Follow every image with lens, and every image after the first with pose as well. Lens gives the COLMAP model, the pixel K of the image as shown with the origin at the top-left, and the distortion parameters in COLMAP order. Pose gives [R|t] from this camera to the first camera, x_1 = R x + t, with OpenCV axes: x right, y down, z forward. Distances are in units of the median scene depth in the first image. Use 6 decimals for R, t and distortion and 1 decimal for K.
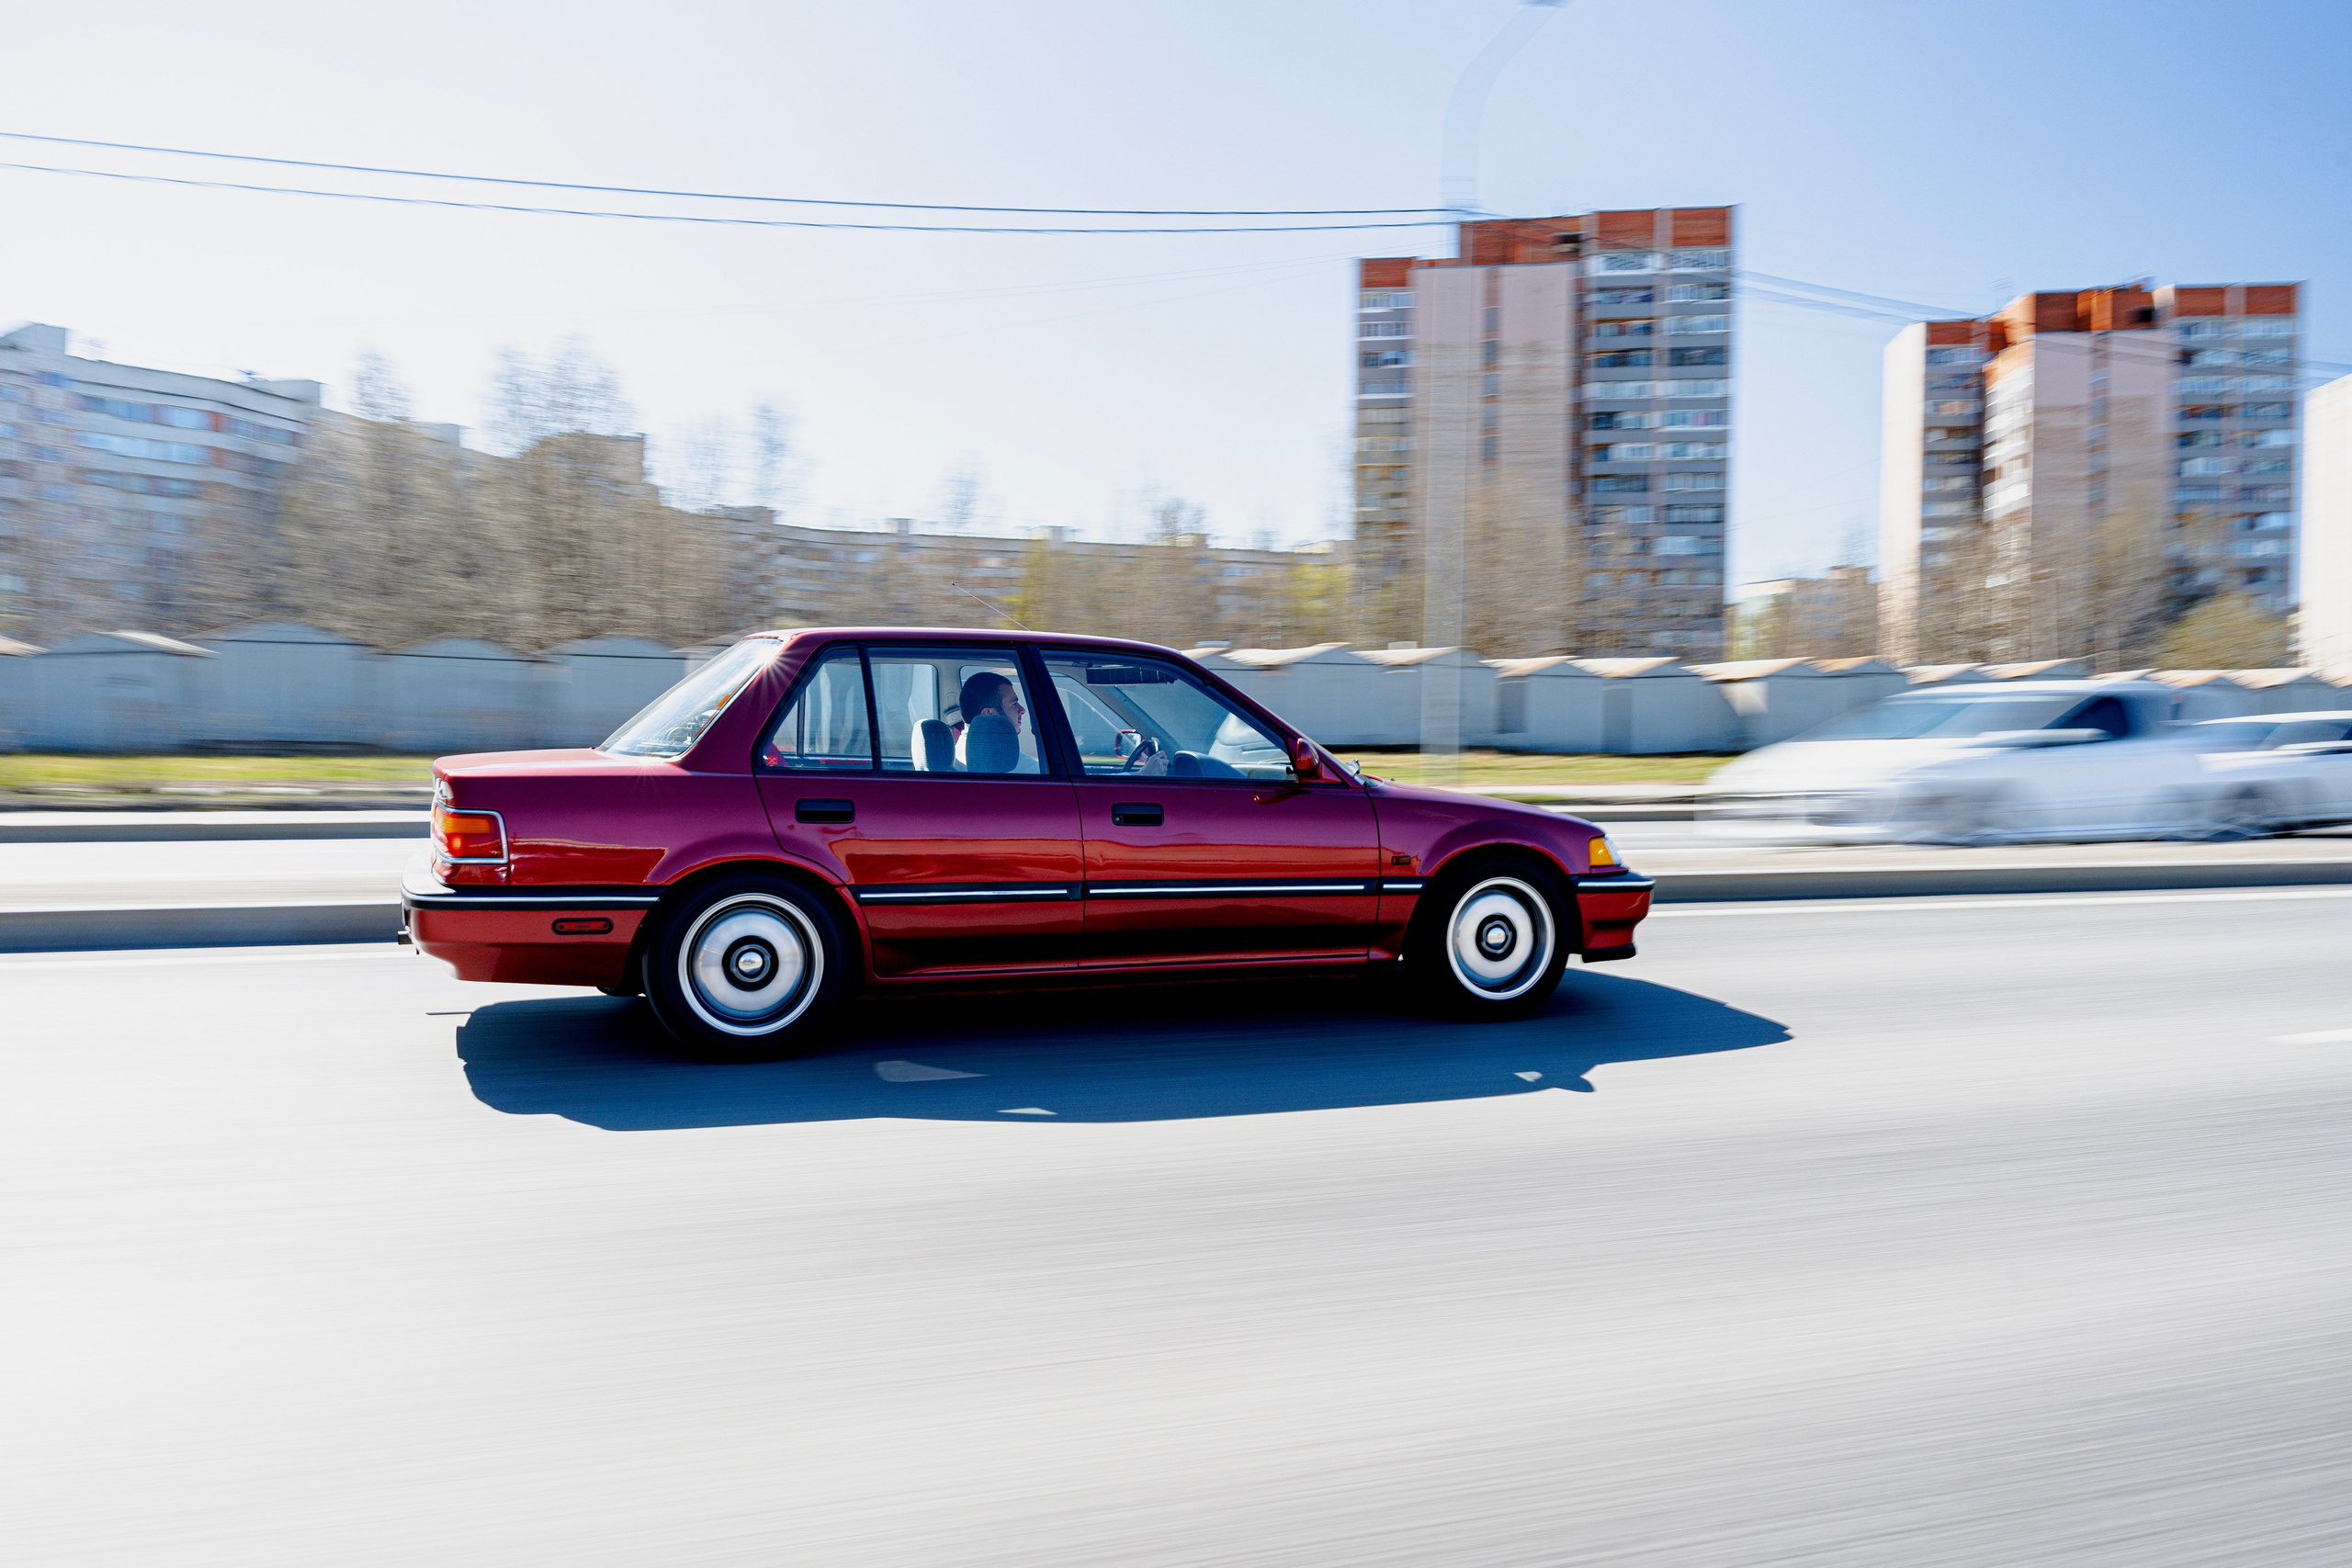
lens RADIAL K [[1847.7, 0, 1176.0], [0, 1847.7, 784.0], [0, 0, 1]] dist [-0.000209, -0.003223]
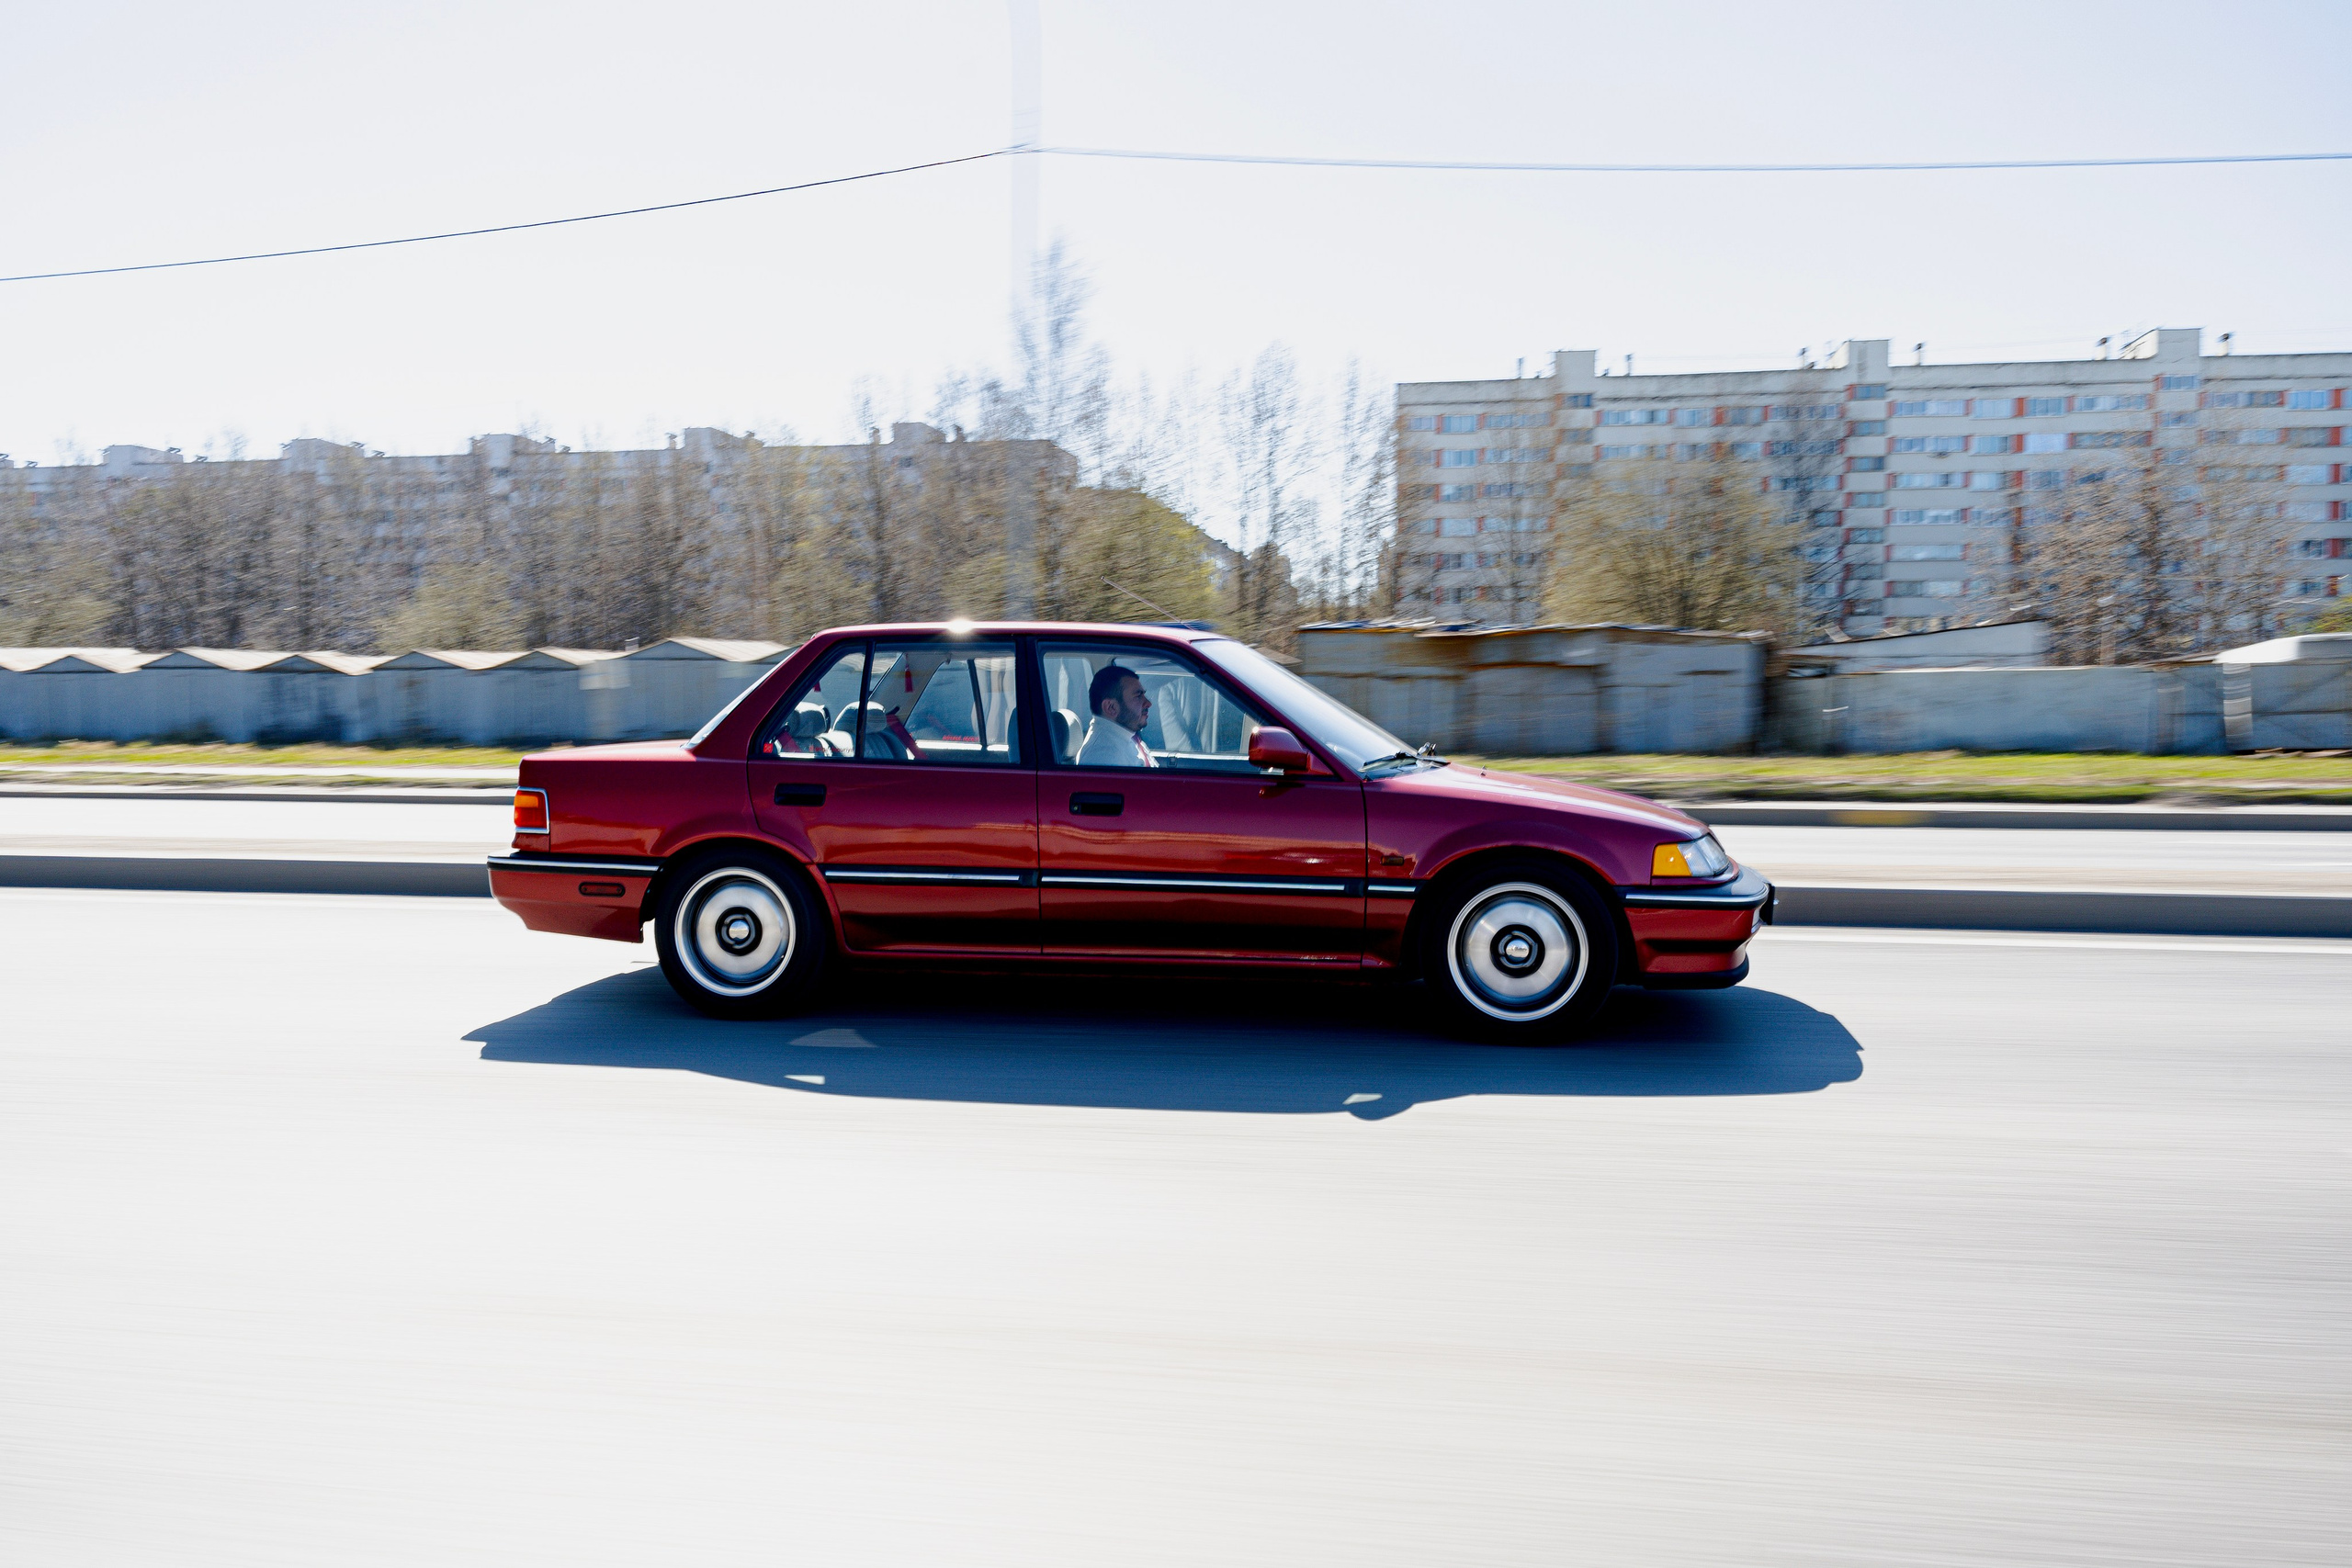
lens RADIAL K [[1847.7, 0, 1176.0], [0, 1847.7, 784.0], [0, 0, 1]] dist [-0.000209, -0.003223]
pose [[0.869941, 0.016660, -0.492874, 0.498989], [-0.013664, 0.999860, 0.009679, -0.004873], [0.492967, -0.001686, 0.870047, 0.147853]]
